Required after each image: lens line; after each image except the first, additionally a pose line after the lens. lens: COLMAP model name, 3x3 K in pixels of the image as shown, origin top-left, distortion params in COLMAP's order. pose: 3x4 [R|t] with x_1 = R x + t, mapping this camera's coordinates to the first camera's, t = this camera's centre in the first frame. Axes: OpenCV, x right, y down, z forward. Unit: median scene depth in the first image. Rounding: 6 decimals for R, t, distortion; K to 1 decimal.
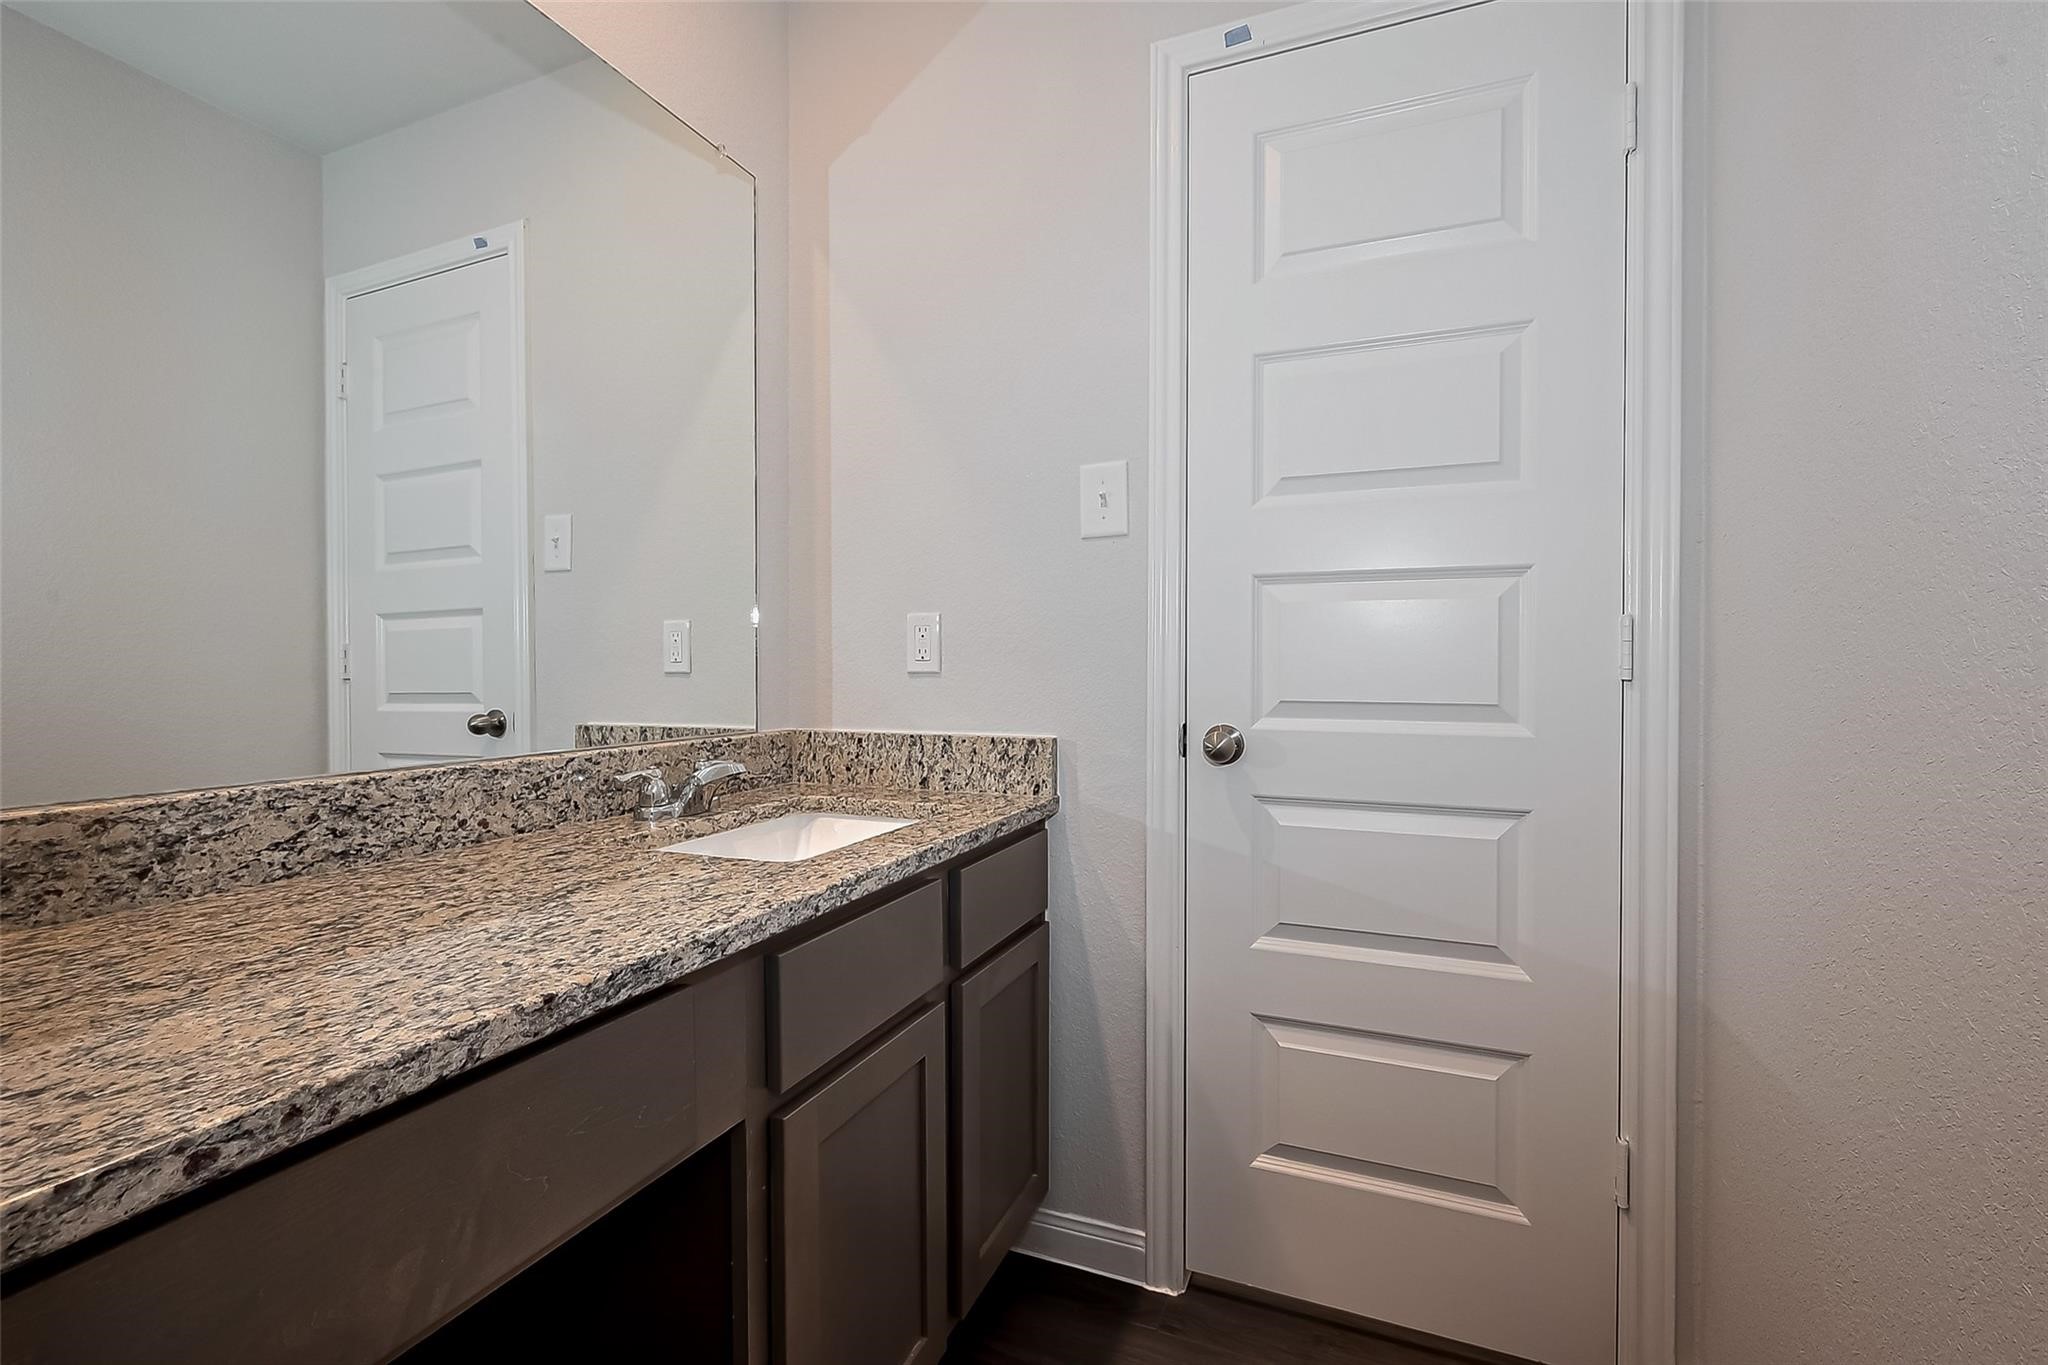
lens RADIAL K [[865.3, 0, 1020.0], [0, 865.3, 683.0], [0, 0, 1]] dist [-0.000065, 0.000048]
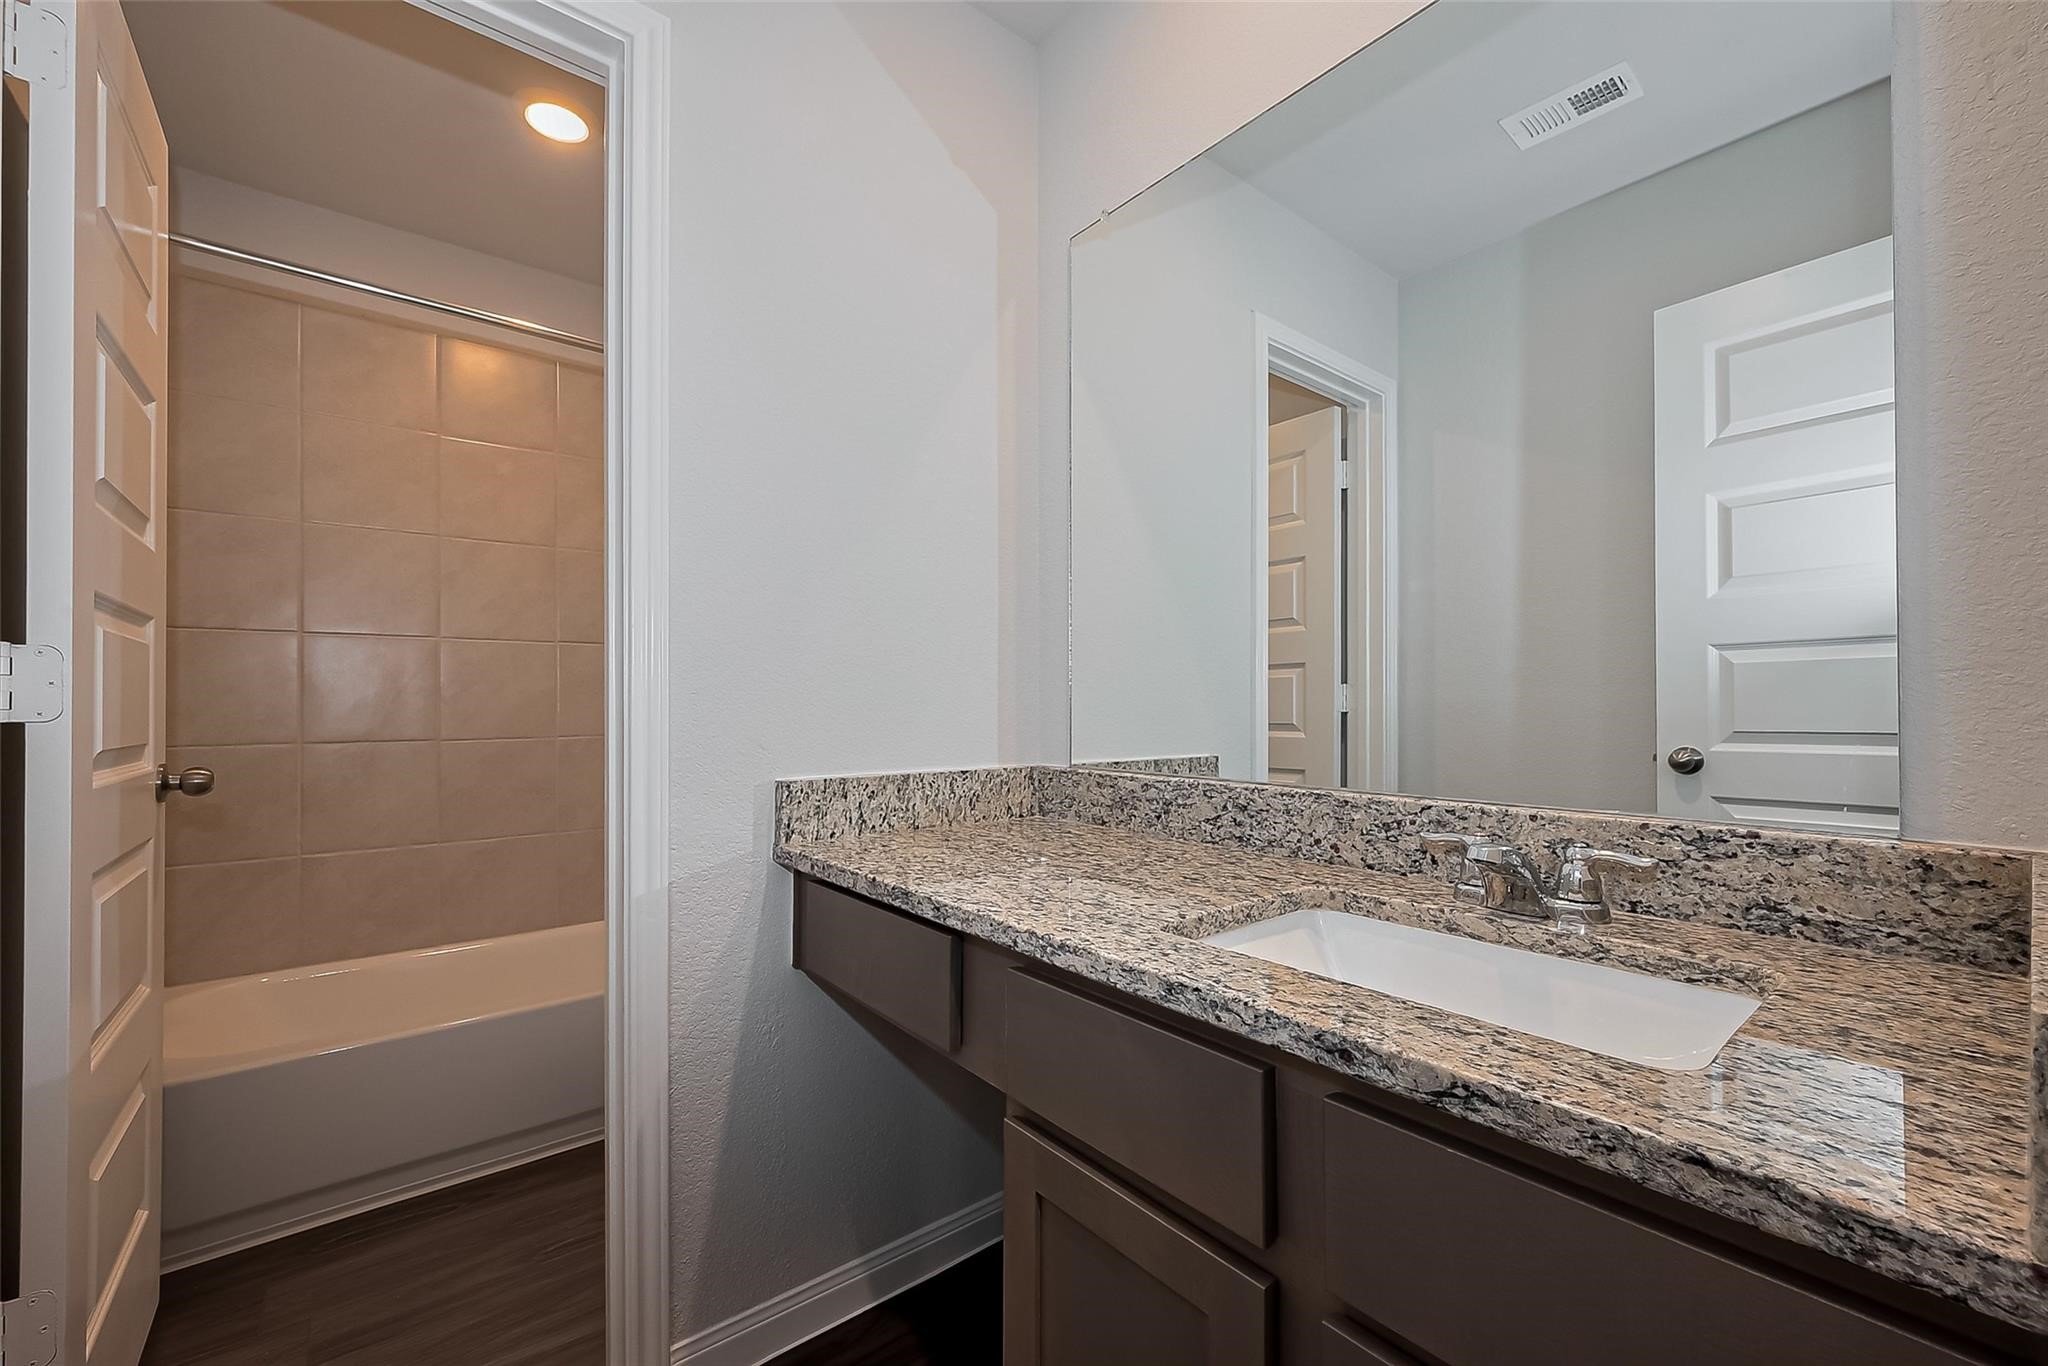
lens RADIAL K [[830.5, 0, 1027.7], [0, 830.5, 678.9], [0, 0, 1]] dist [0.002524, 0.000184]
pose [[-0.469314, -0.022882, -0.882735, 0.472127], [-0.011800, 0.999737, -0.019642, -0.024778], [0.882953, 0.001198, -0.469461, 1.094074]]
